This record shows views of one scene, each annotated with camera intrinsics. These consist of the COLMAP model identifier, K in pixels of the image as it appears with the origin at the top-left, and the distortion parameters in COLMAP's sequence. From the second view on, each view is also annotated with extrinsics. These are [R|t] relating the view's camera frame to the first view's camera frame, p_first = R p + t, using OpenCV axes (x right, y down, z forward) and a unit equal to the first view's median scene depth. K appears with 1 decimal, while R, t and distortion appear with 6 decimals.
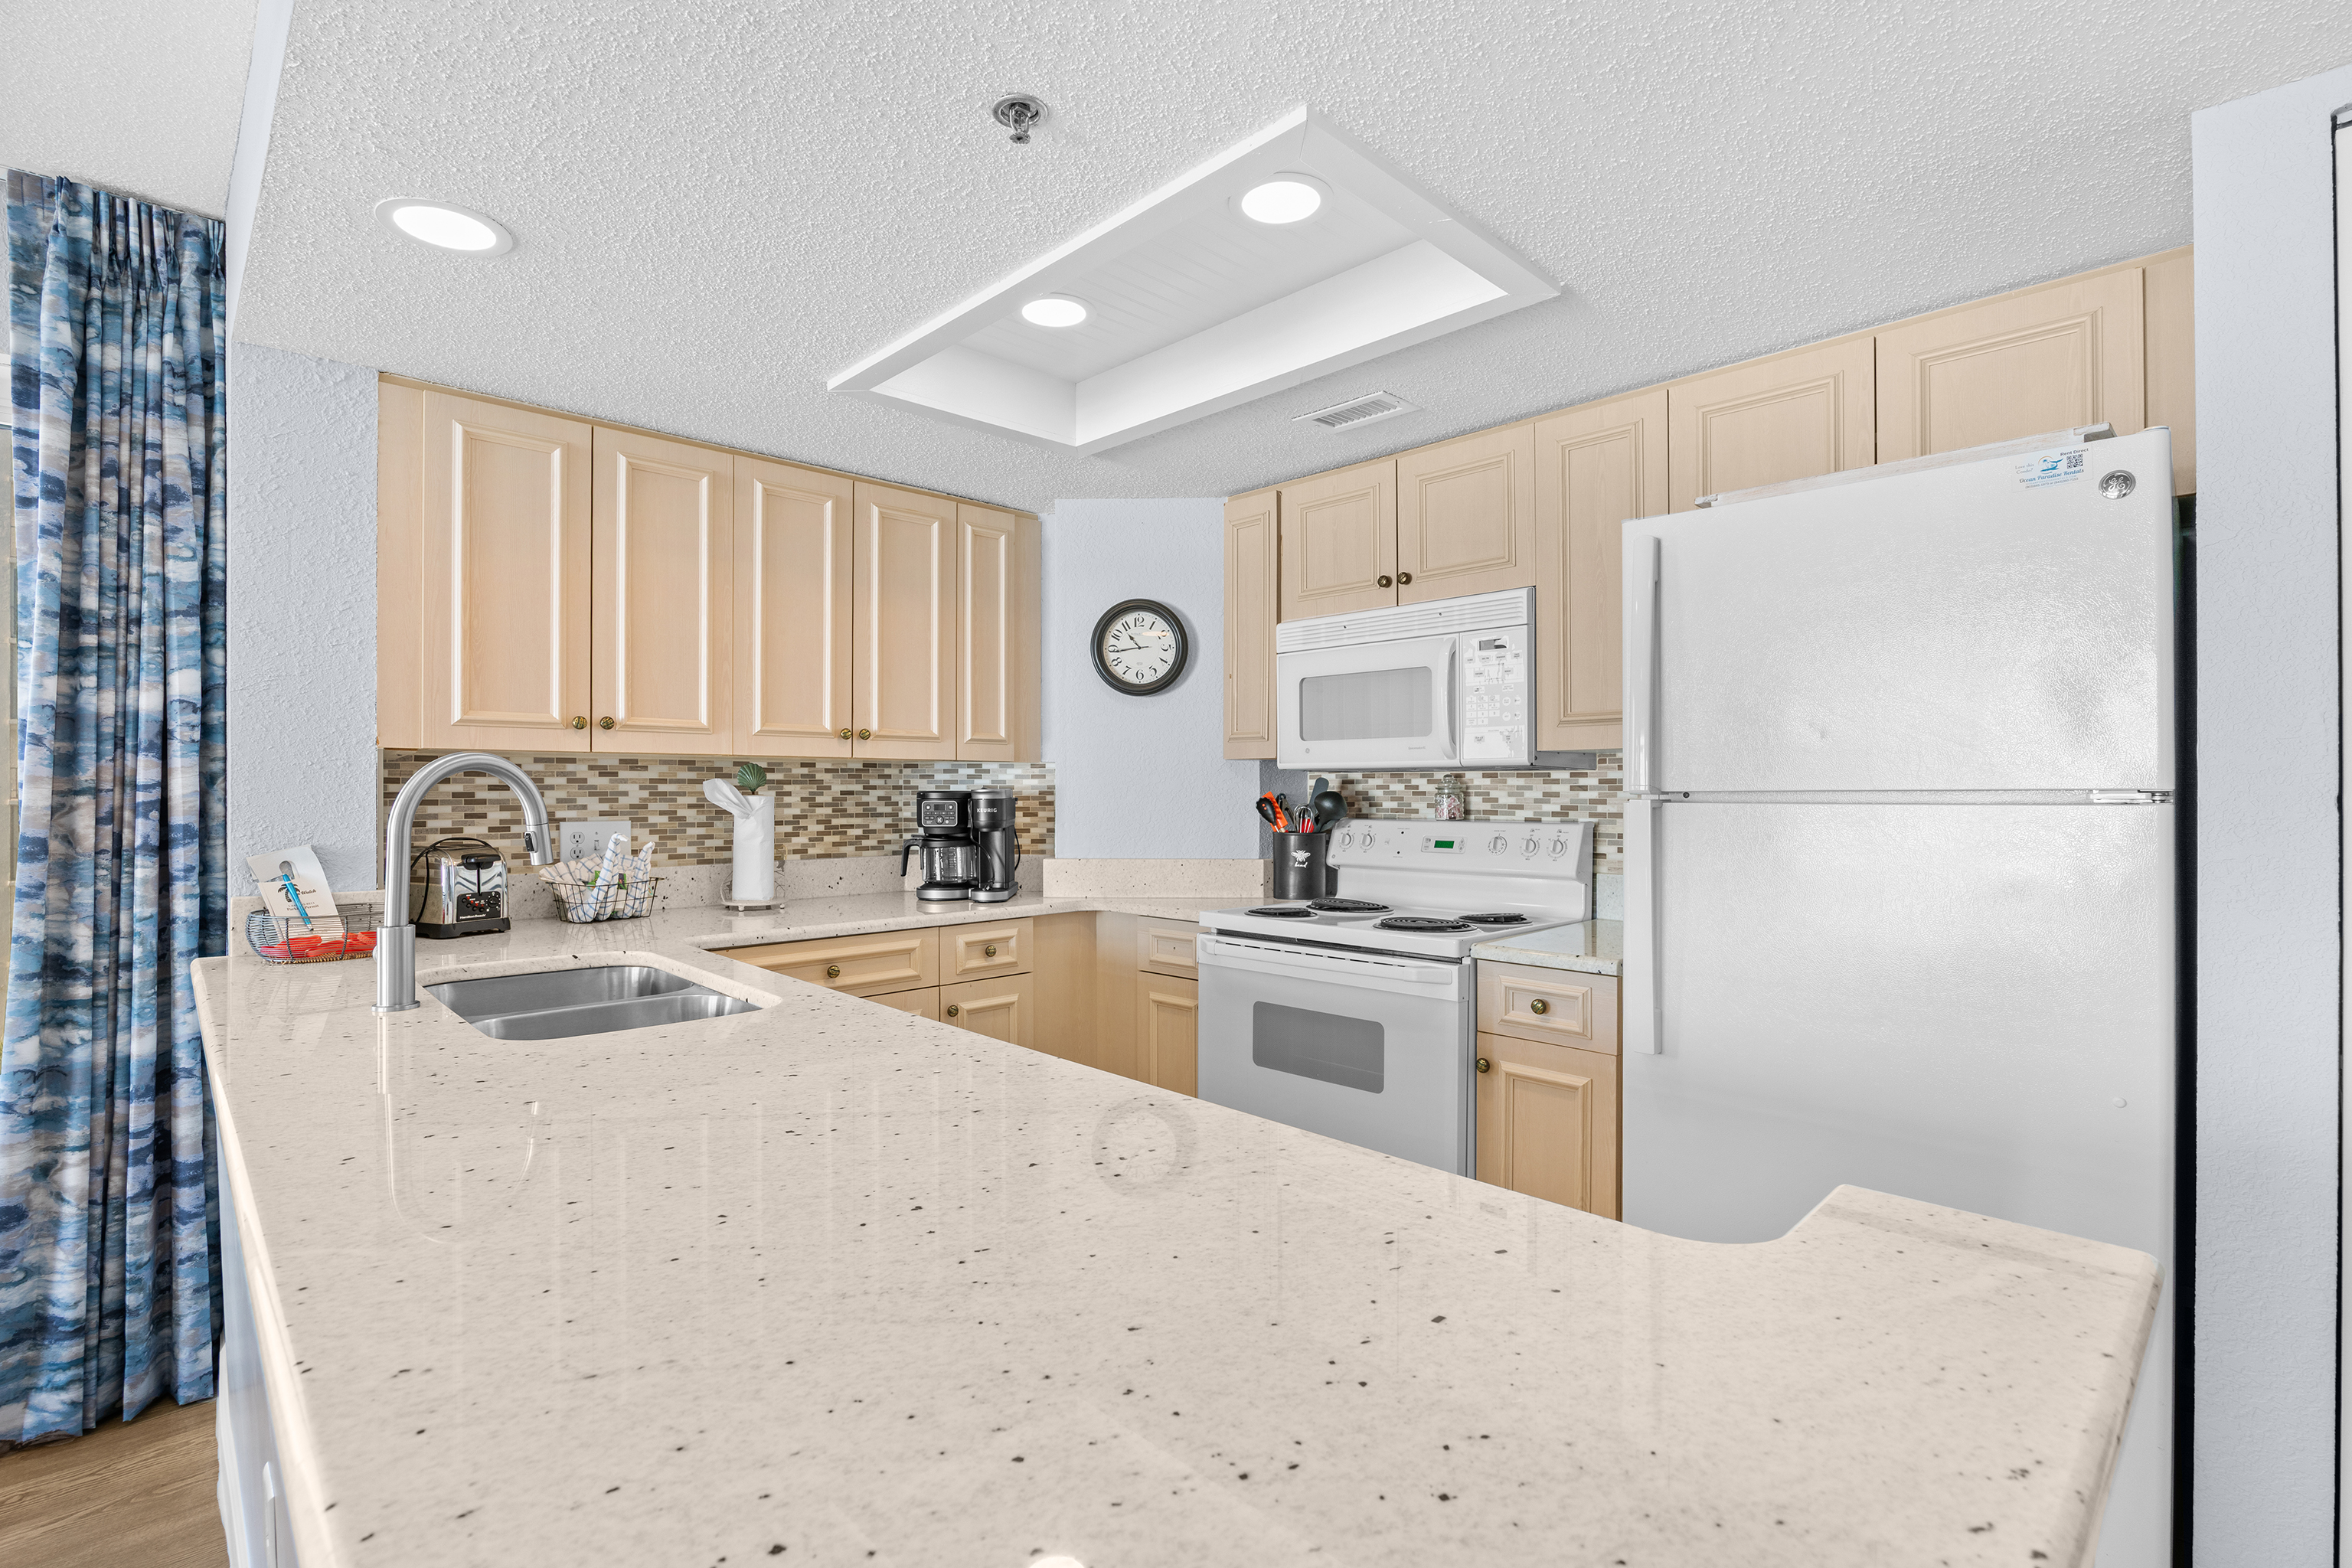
lens RADIAL K [[1091.4, 0, 1176.7], [0, 1091.4, 791.8], [0, 0, 1]] dist [-0.012168, 0.000619]
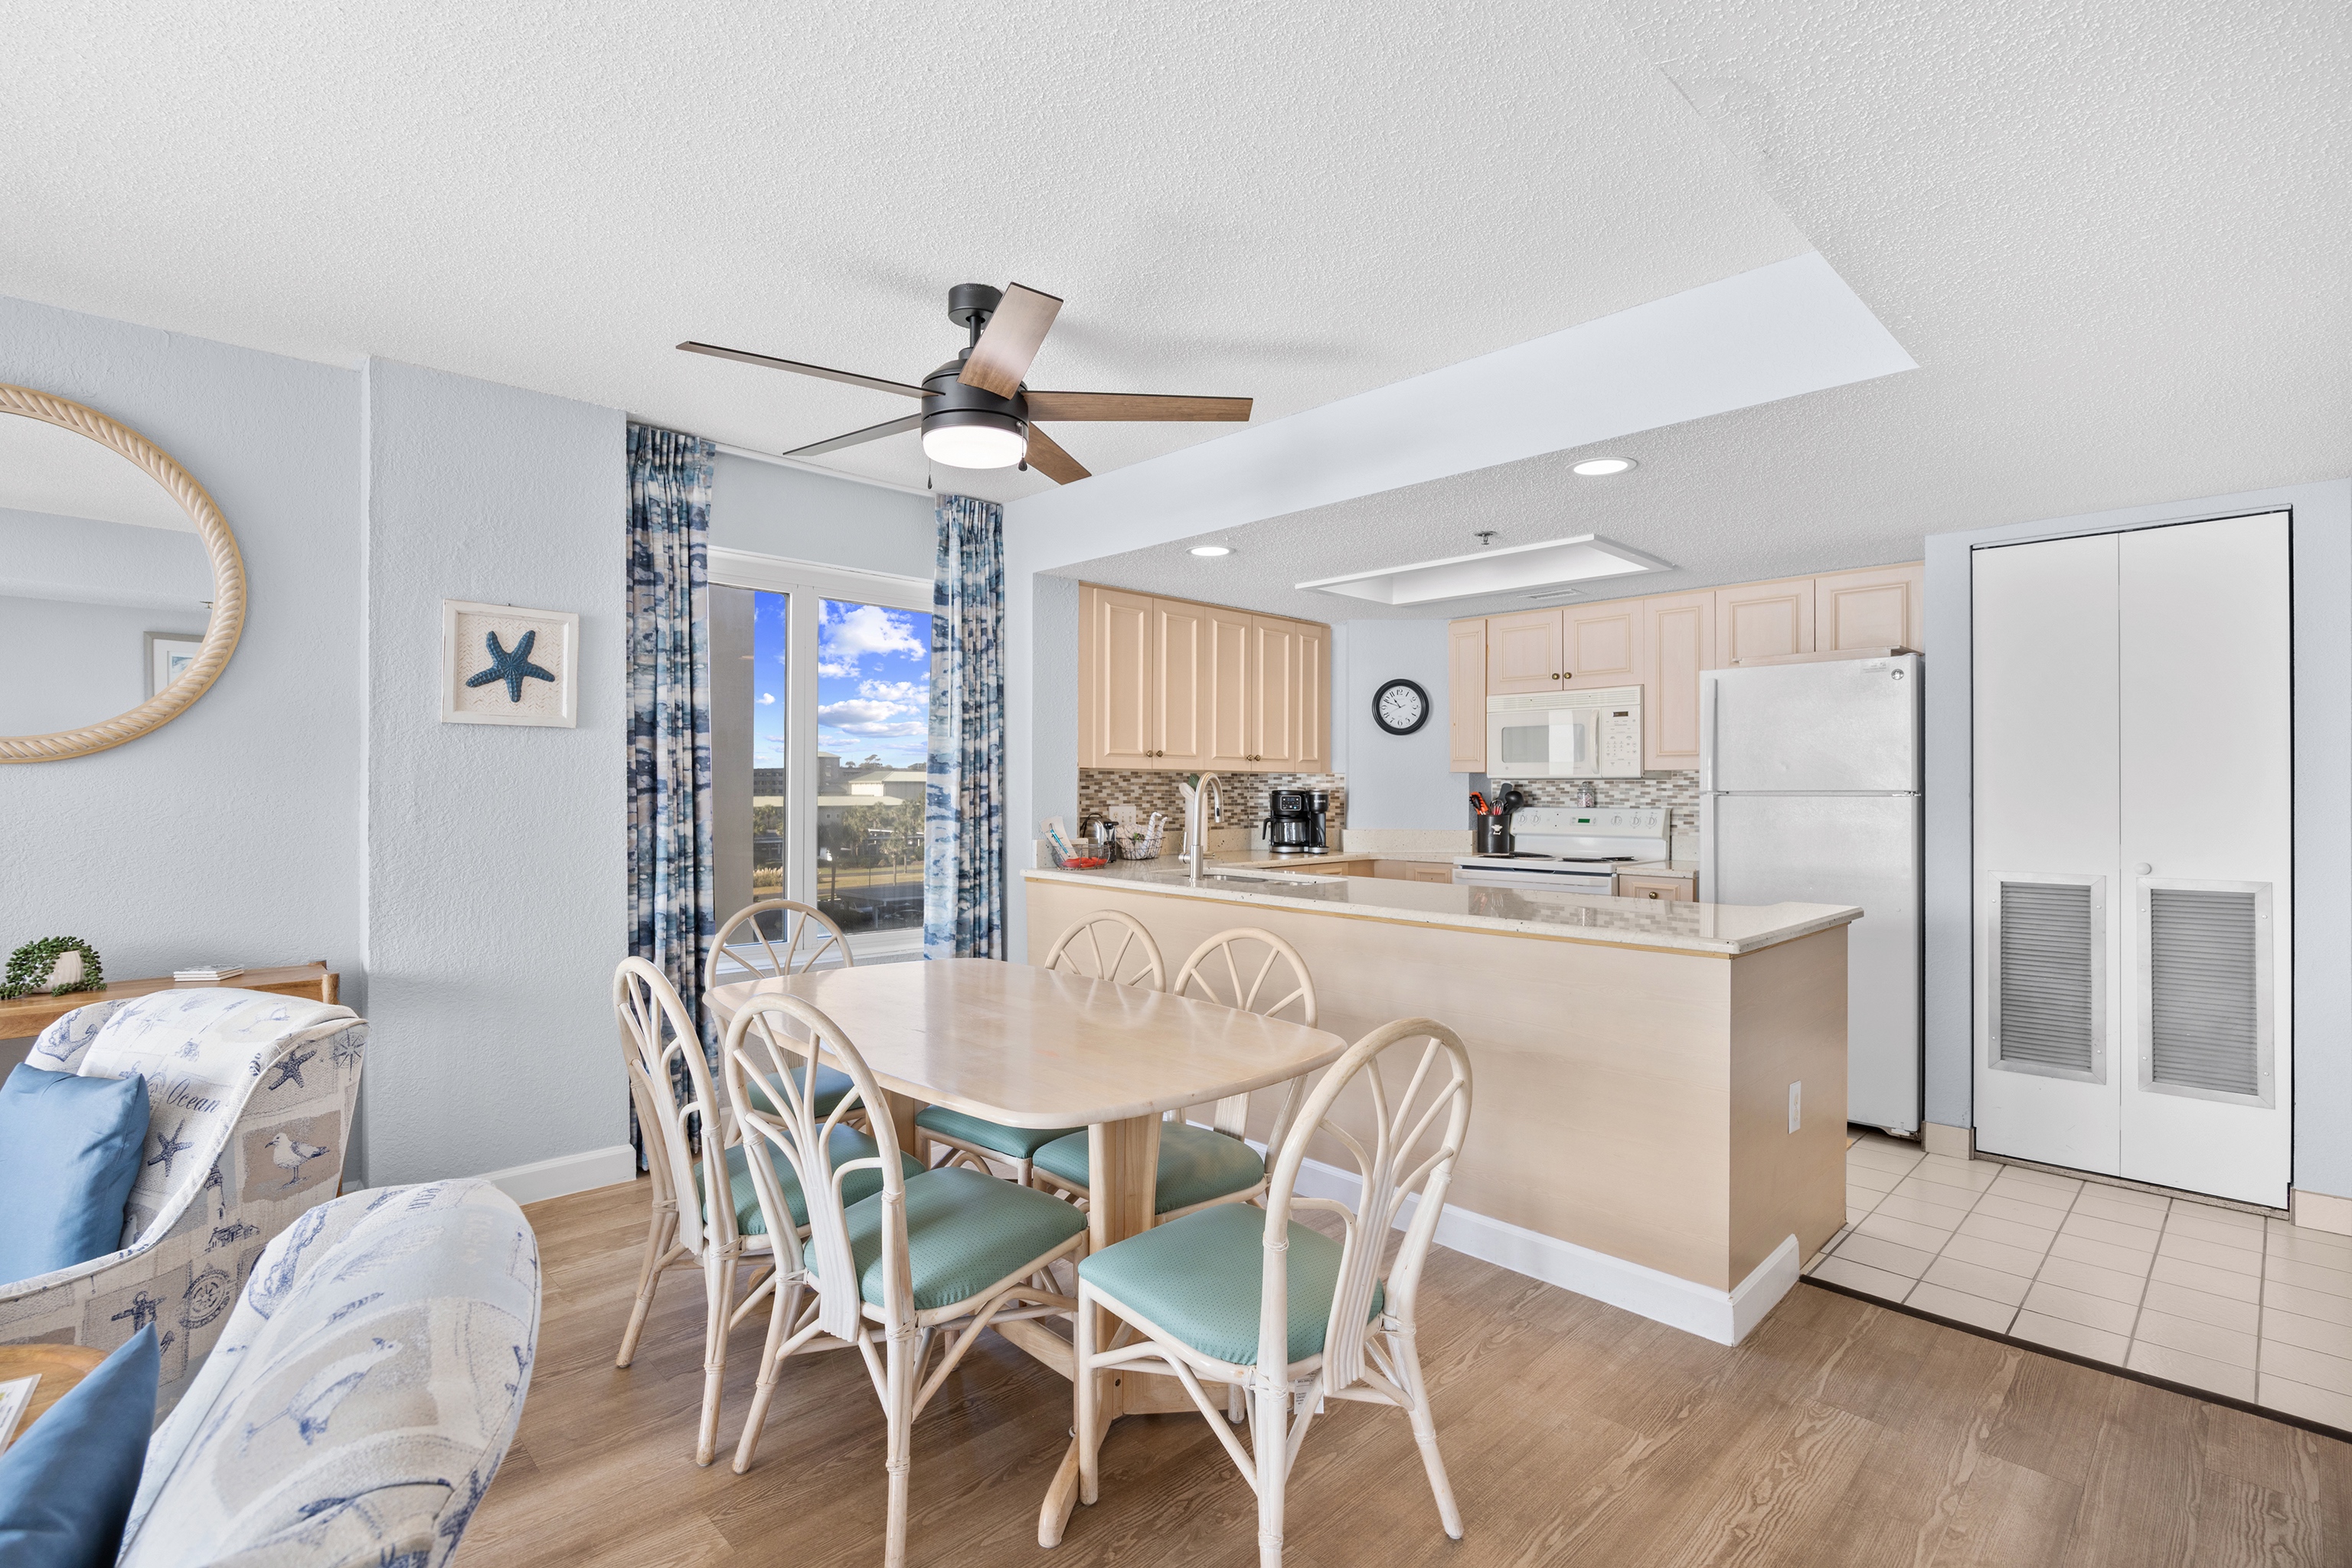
lens RADIAL K [[1091.4, 0, 1173.6], [0, 1091.4, 789.6], [0, 0, 1]] dist [-0.012168, 0.000619]
pose [[0.999988, 0.003456, 0.003325, -0.468996], [-0.003449, 0.999992, -0.002184, 0.003440], [-0.003333, 0.002173, 0.999992, -0.852202]]
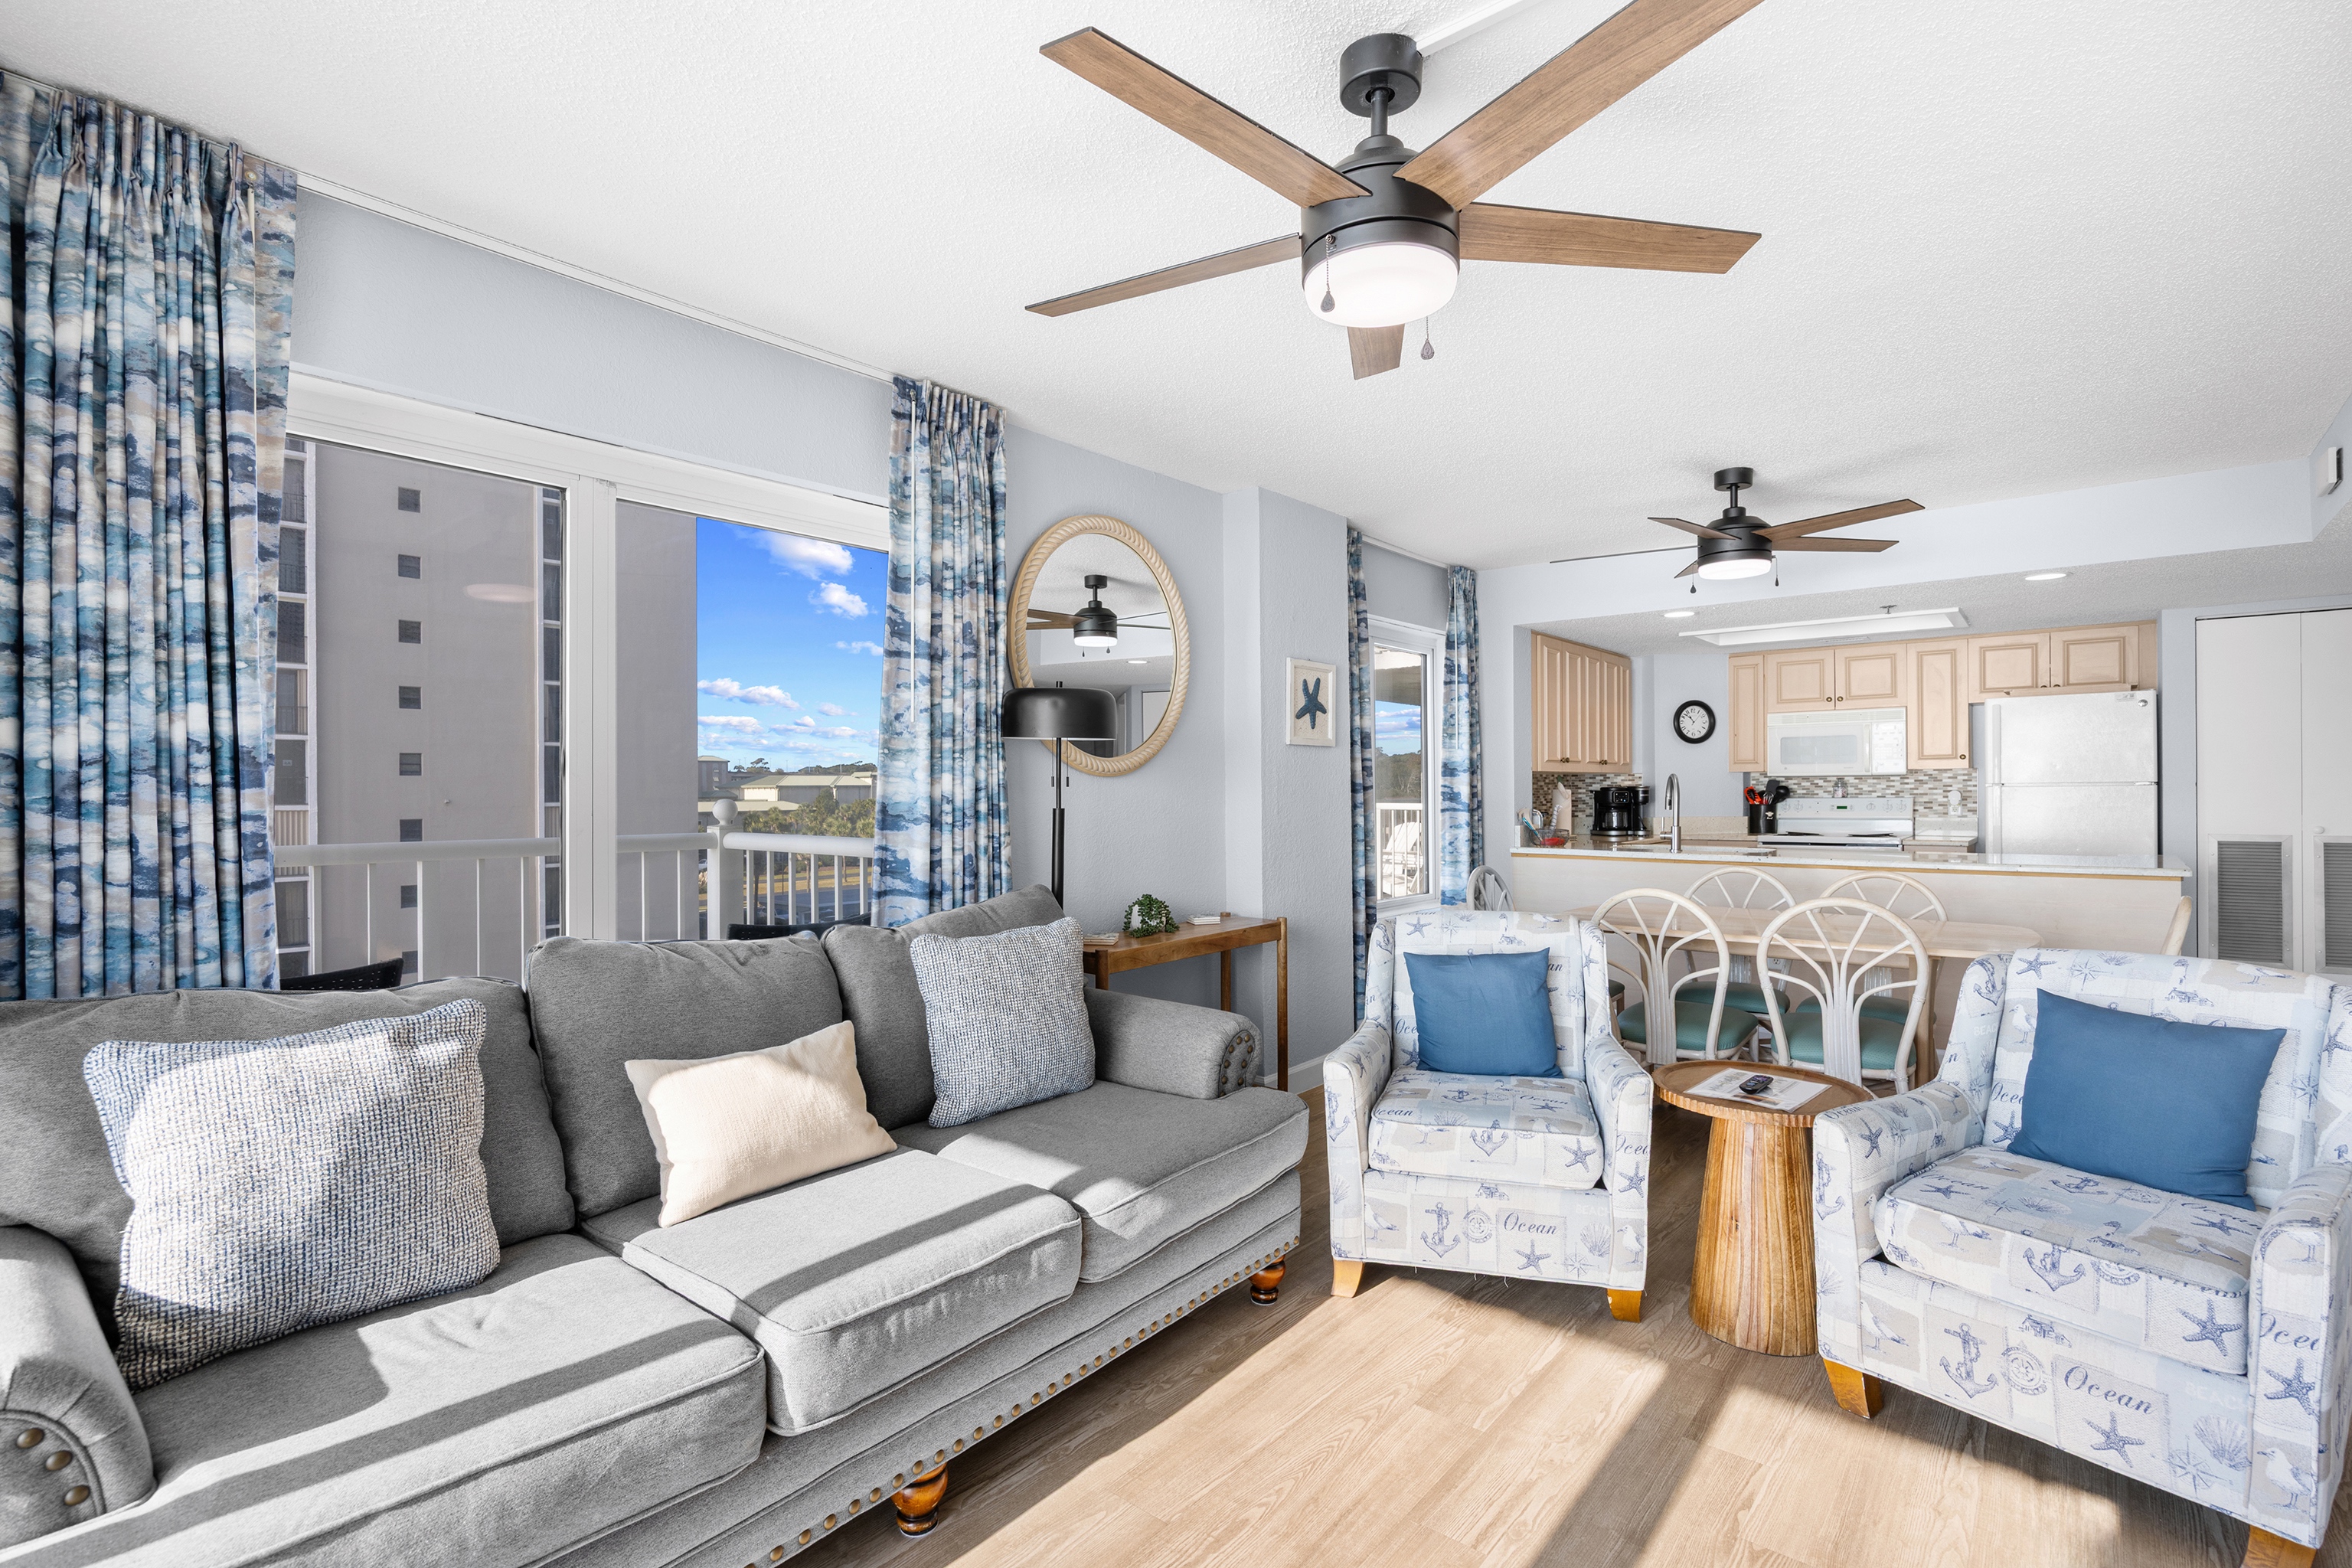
lens RADIAL K [[1091.4, 0, 1170.2], [0, 1091.4, 805.1], [0, 0, 1]] dist [-0.012168, 0.000619]
pose [[0.994665, -0.009098, 0.102754, -1.575019], [0.007917, 0.999898, 0.011889, 0.003435], [-0.102851, -0.011012, 0.994636, -1.312100]]
